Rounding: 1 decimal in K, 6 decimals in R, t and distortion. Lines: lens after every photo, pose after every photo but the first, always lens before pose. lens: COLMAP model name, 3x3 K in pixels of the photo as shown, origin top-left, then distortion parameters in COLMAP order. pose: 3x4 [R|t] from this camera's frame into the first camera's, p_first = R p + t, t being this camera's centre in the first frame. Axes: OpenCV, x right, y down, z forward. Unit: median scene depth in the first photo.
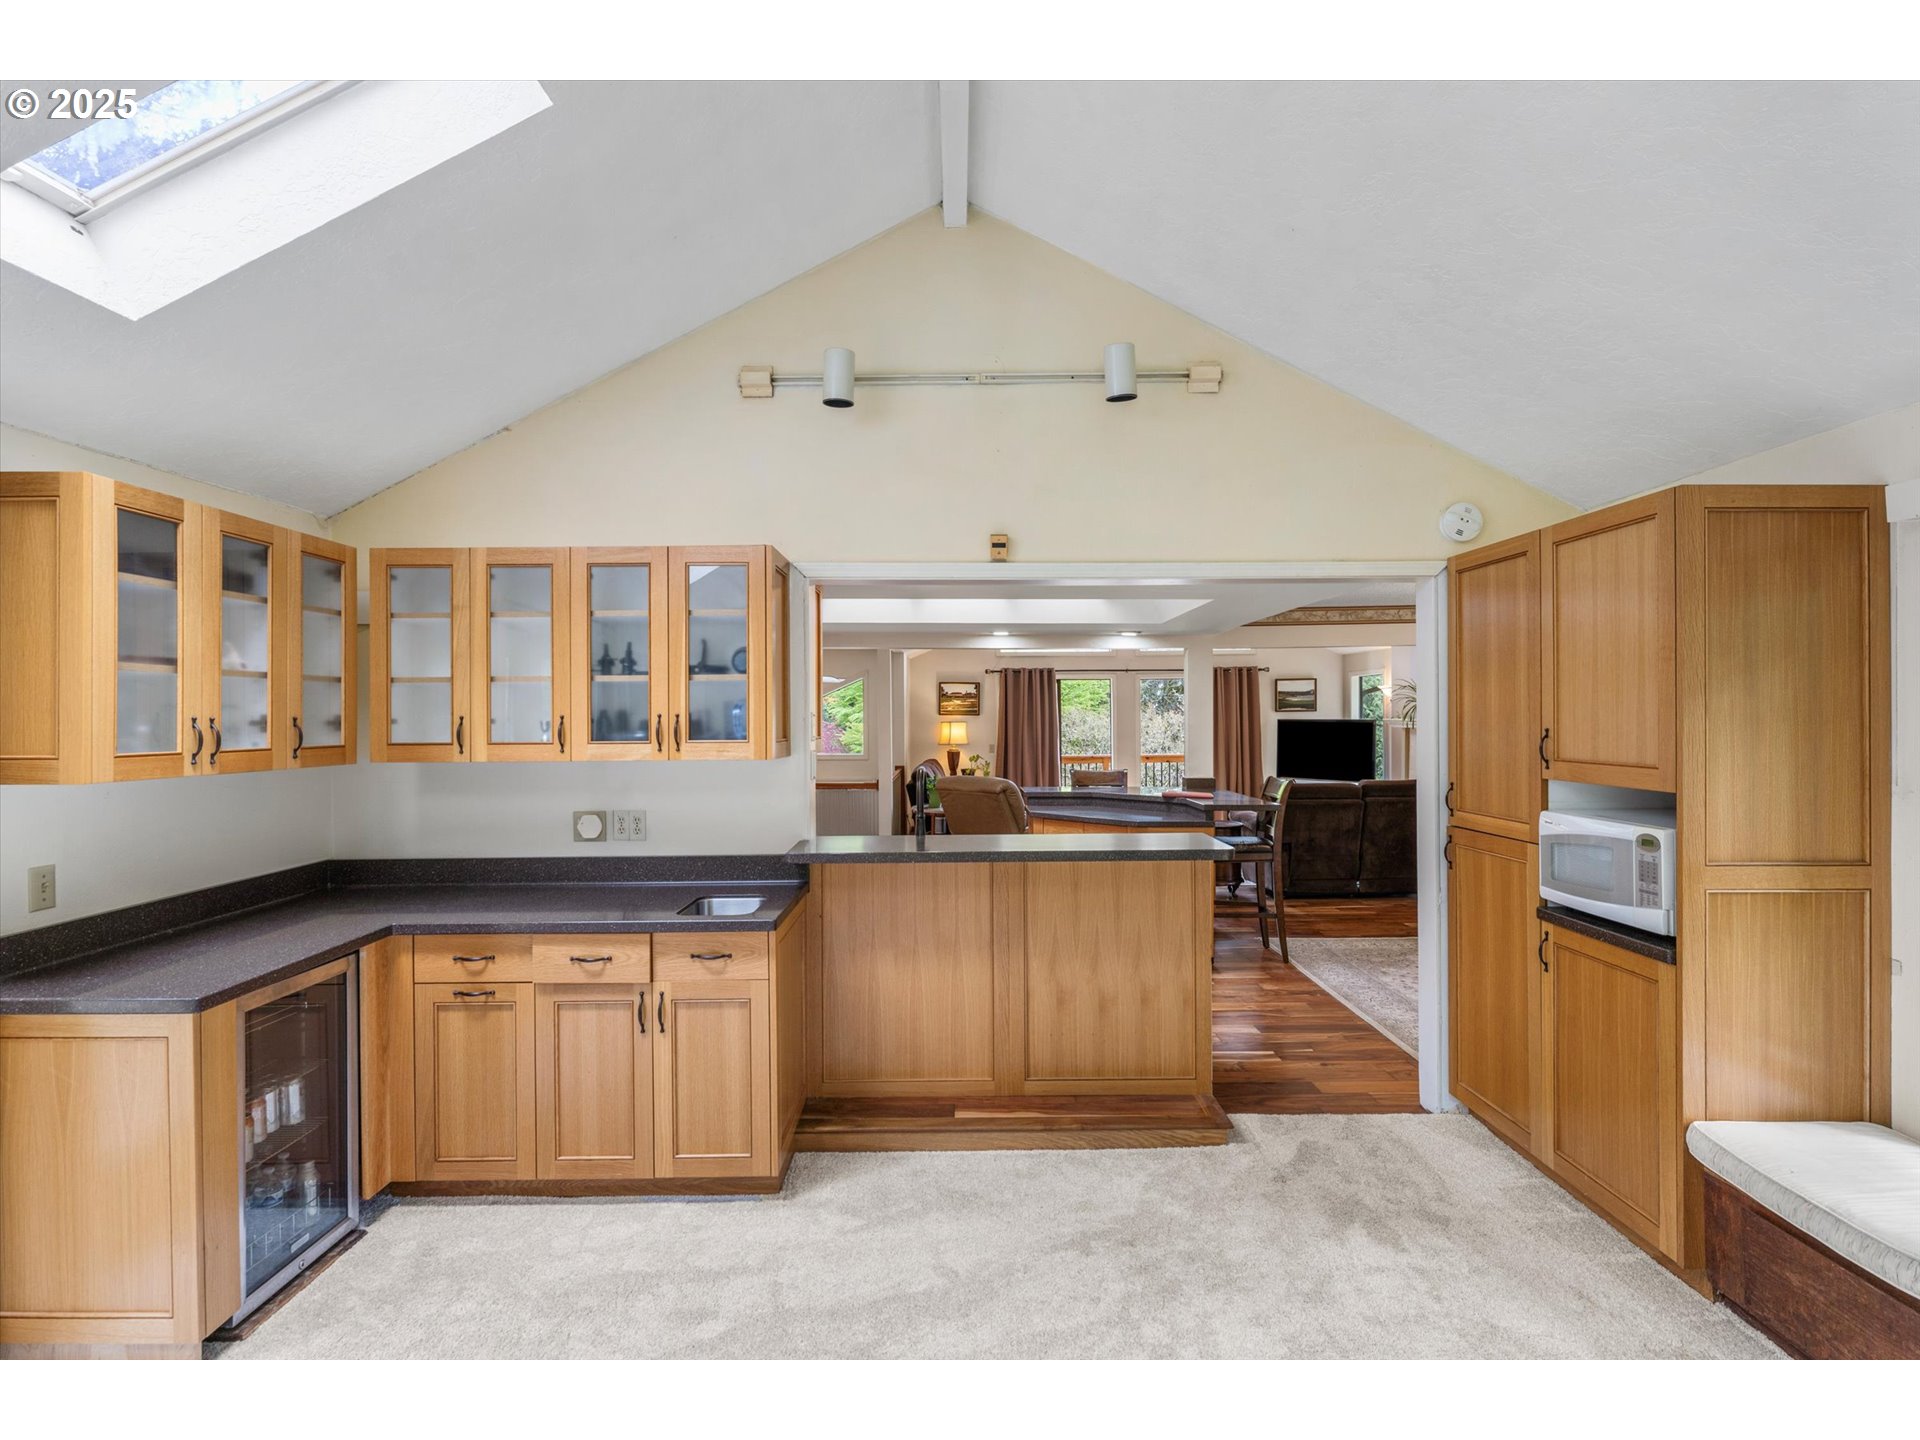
lens RADIAL K [[943.5, 0, 960.9], [0, 943.5, 711.9], [0, 0, 1]] dist [0.003970, -0.001886]
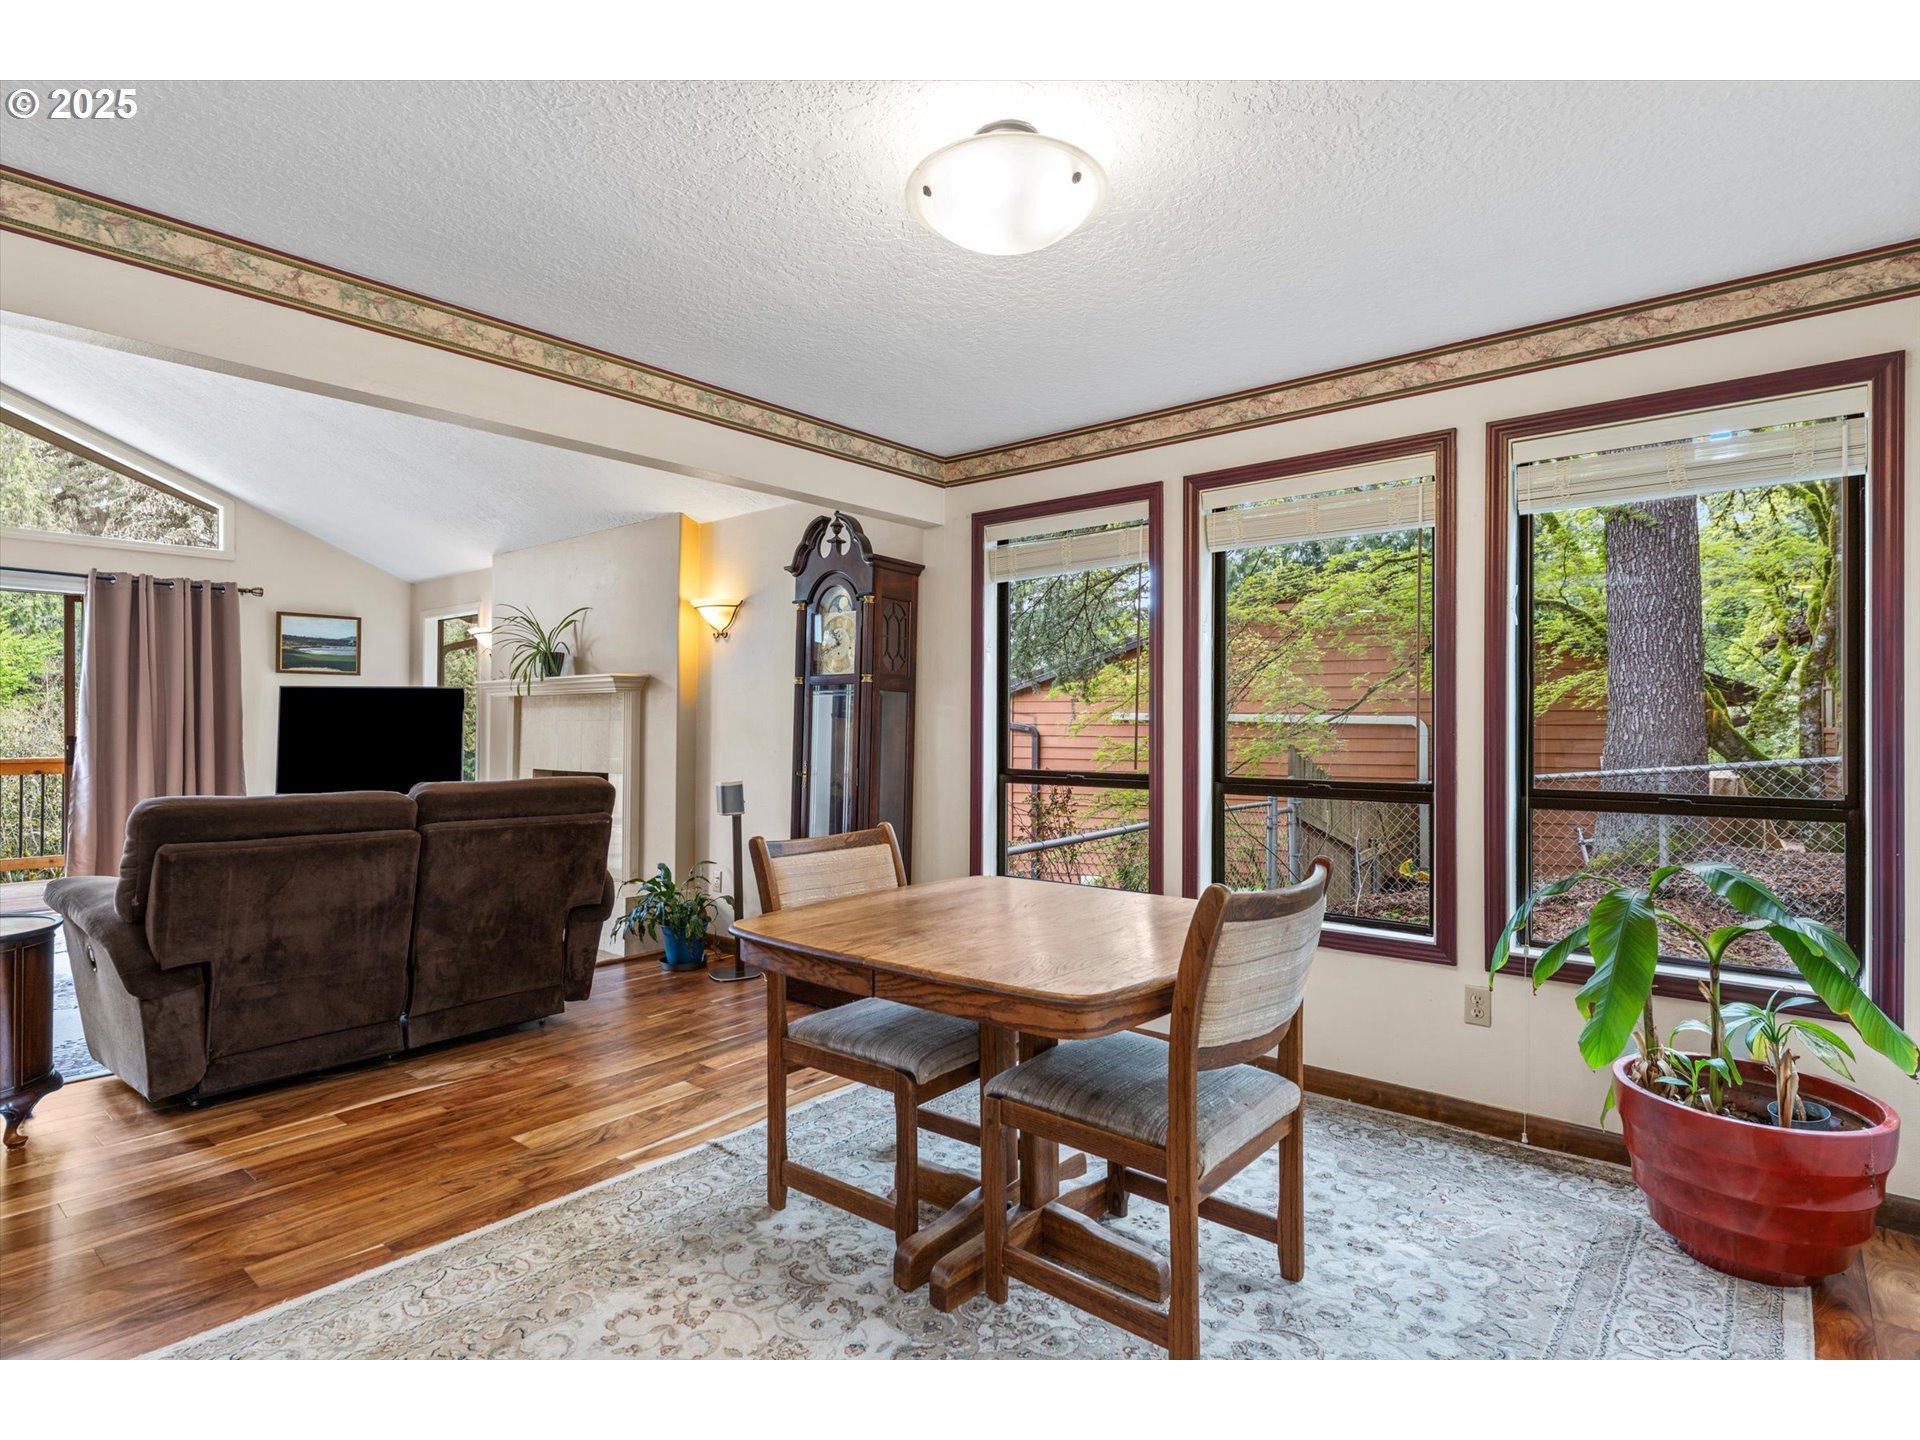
lens RADIAL K [[989.1, 0, 966.3], [0, 989.1, 716.9], [0, 0, 1]] dist [0.001418, 0.000077]
pose [[0.641476, 0.013104, 0.767031, 0.240377], [-0.008231, 0.999914, -0.010199, 0.044852], [-0.767099, 0.000229, 0.641529, 0.523099]]
